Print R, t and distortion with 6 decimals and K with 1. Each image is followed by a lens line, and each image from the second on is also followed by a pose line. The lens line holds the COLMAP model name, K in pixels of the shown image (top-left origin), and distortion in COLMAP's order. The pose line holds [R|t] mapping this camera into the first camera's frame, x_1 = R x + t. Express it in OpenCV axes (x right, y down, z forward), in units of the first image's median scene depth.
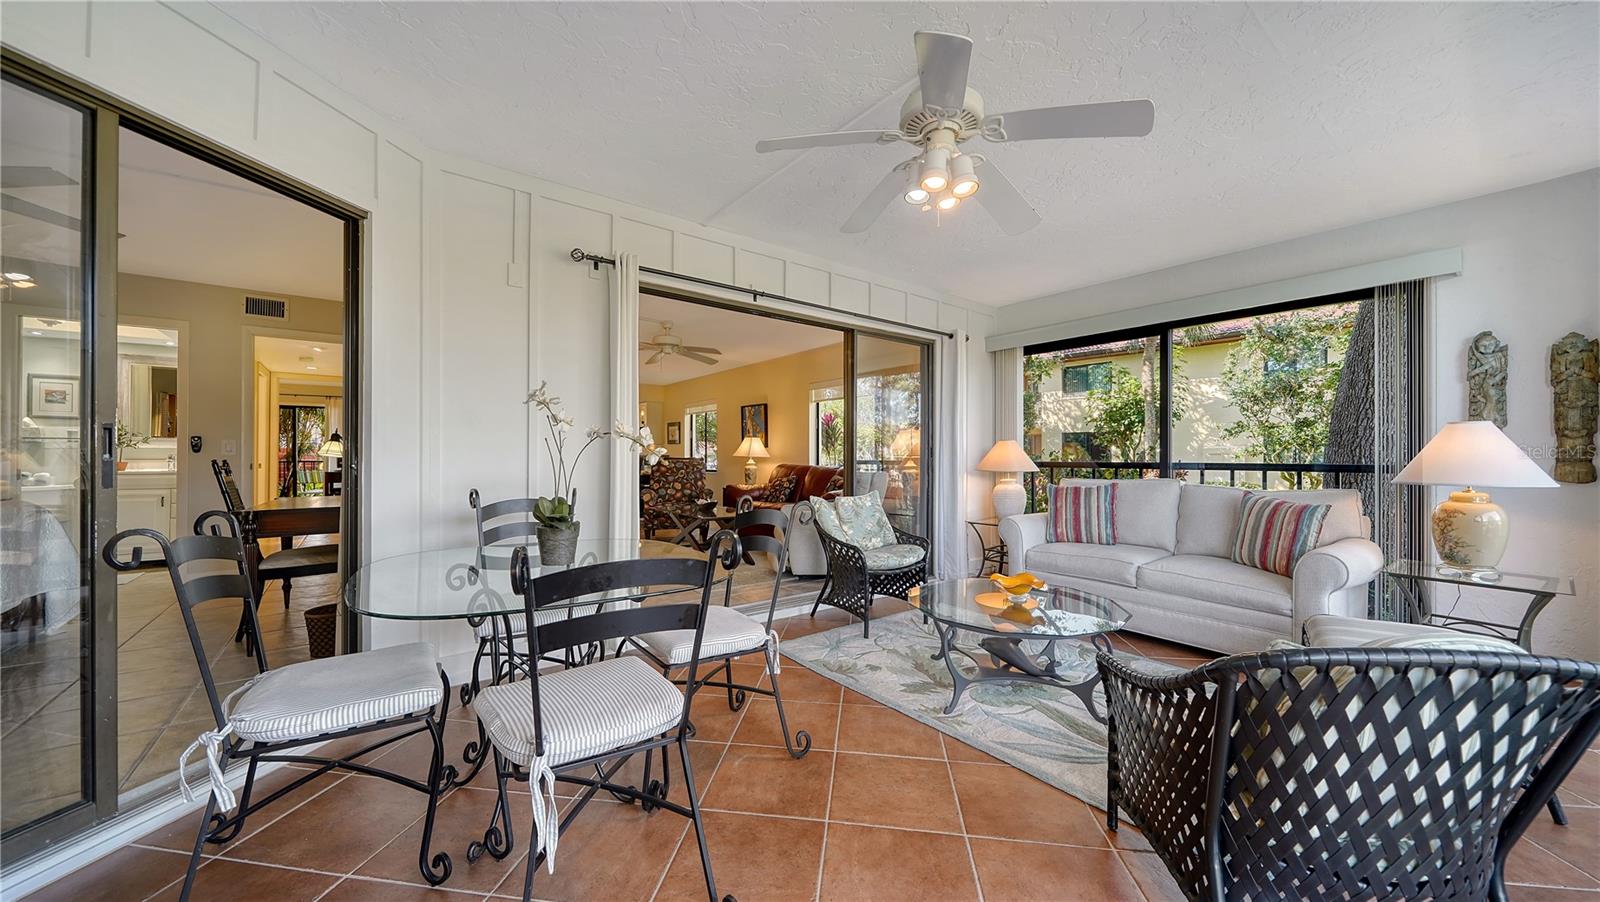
lens RADIAL K [[566.9, 0, 795.5], [0, 566.9, 456.7], [0, 0, 1]] dist [-0.006782, -0.000081]
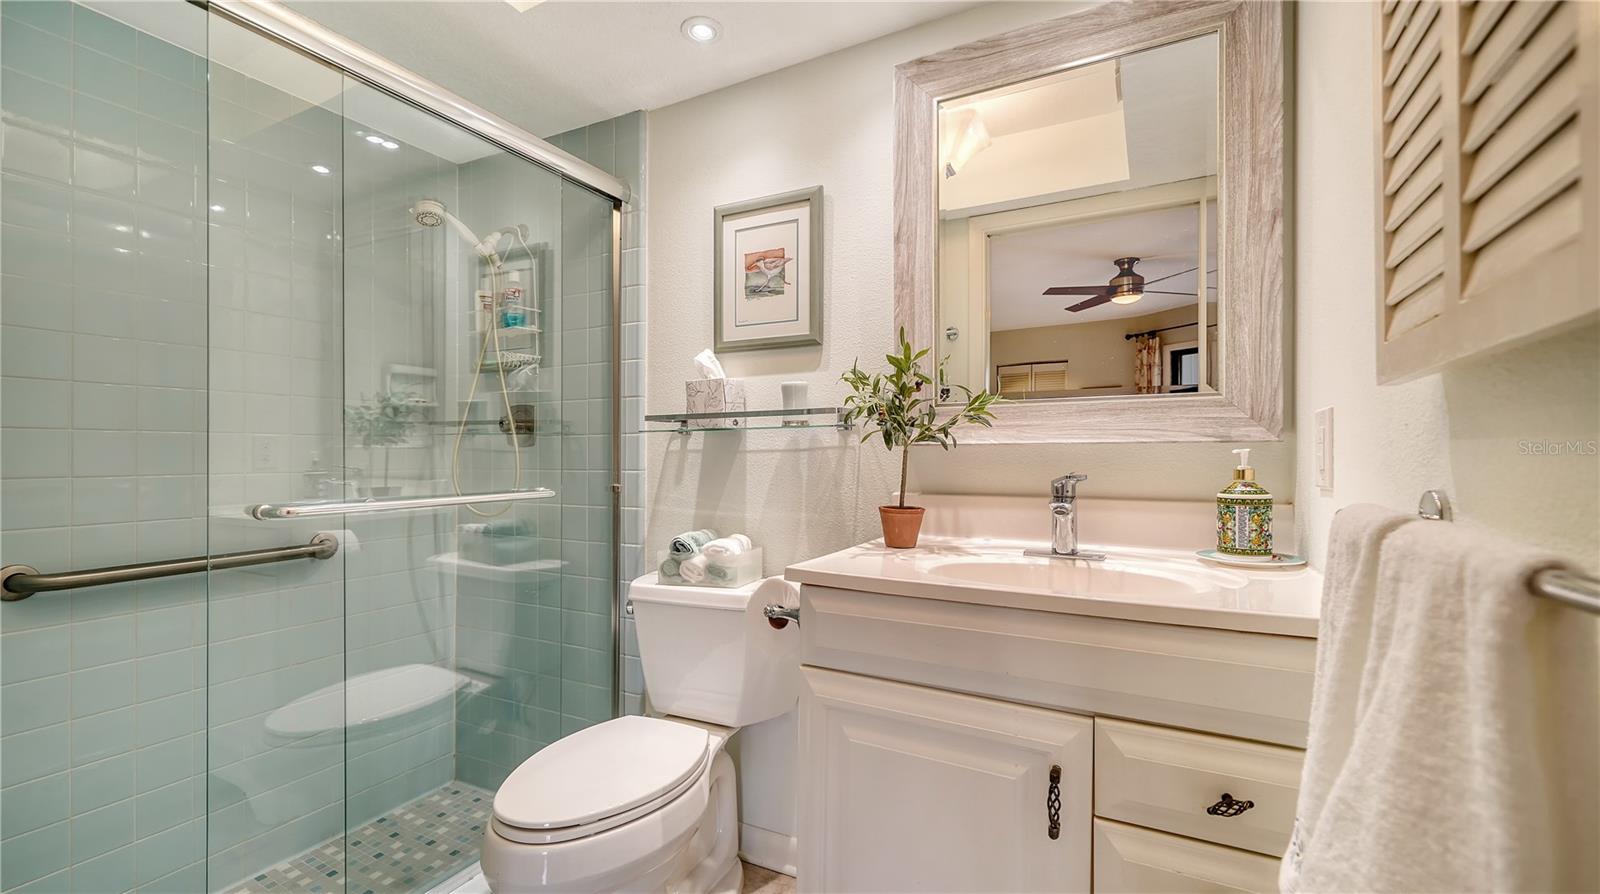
lens RADIAL K [[653.1, 0, 800.0], [0, 653.1, 447.0], [0, 0, 1]] dist [0.000722, 0.000025]
pose [[0.420002, -0.014051, -0.907414, -1.294587], [-0.000717, 0.999875, -0.015815, -0.014582], [0.907523, 0.007293, 0.419940, 1.124150]]
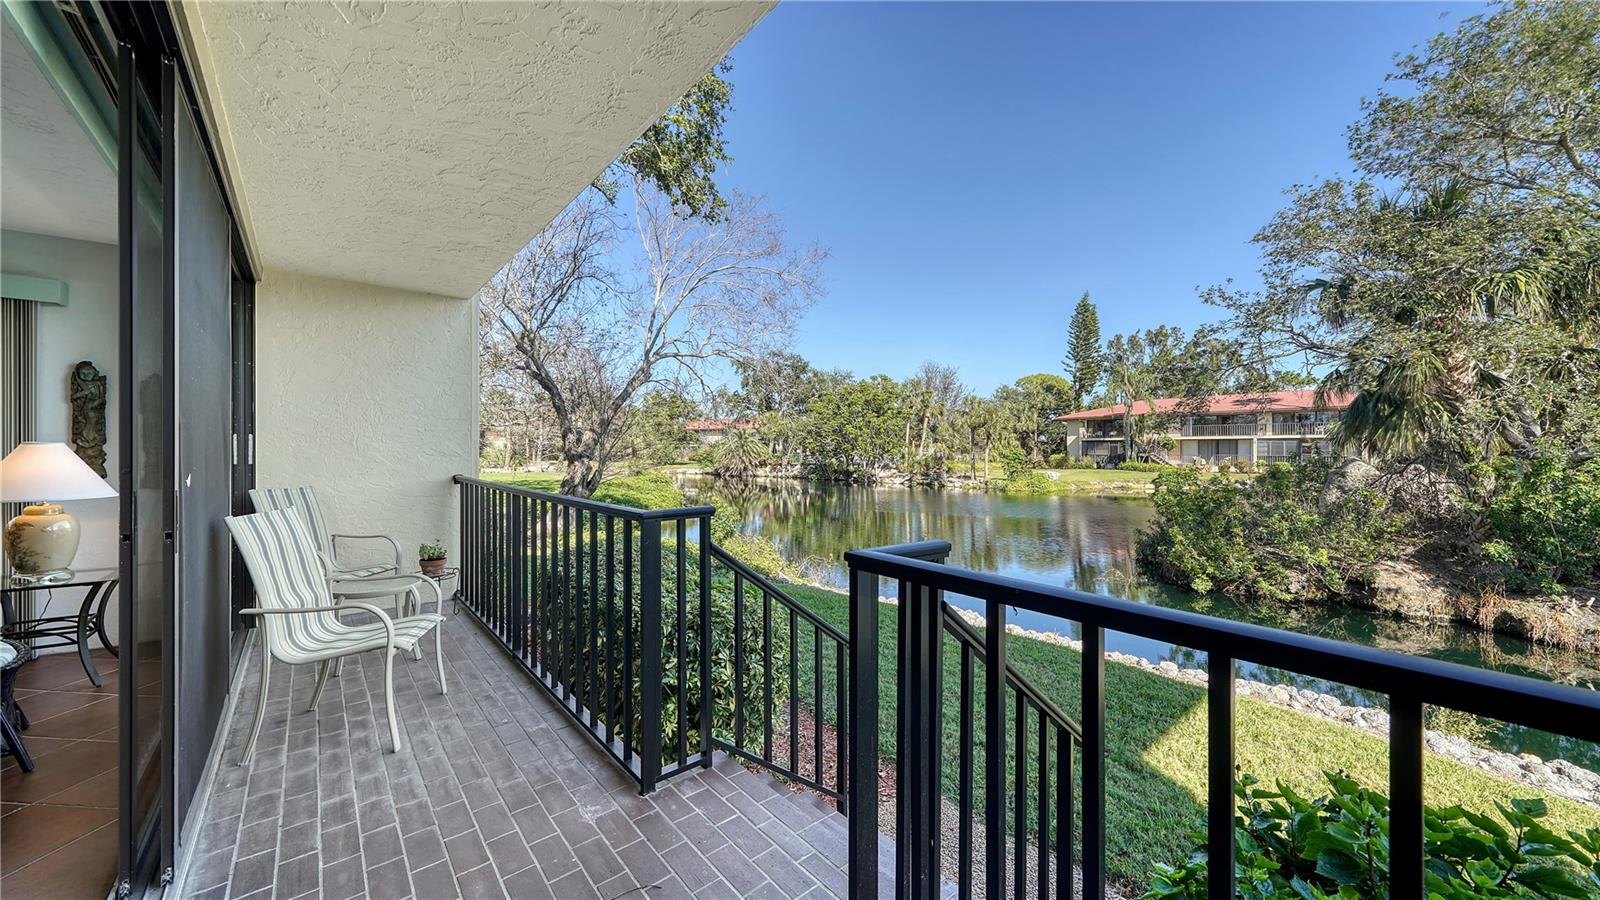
lens RADIAL K [[572.9, 0, 800.0], [0, 572.9, 450.0], [0, 0, 1]] dist [-0.000429, -0.000016]
pose [[-0.051186, -0.000820, 0.998689, -0.012983], [-0.003900, 0.999992, 0.000621, -0.037027], [-0.998682, -0.003863, -0.051189, -0.310579]]
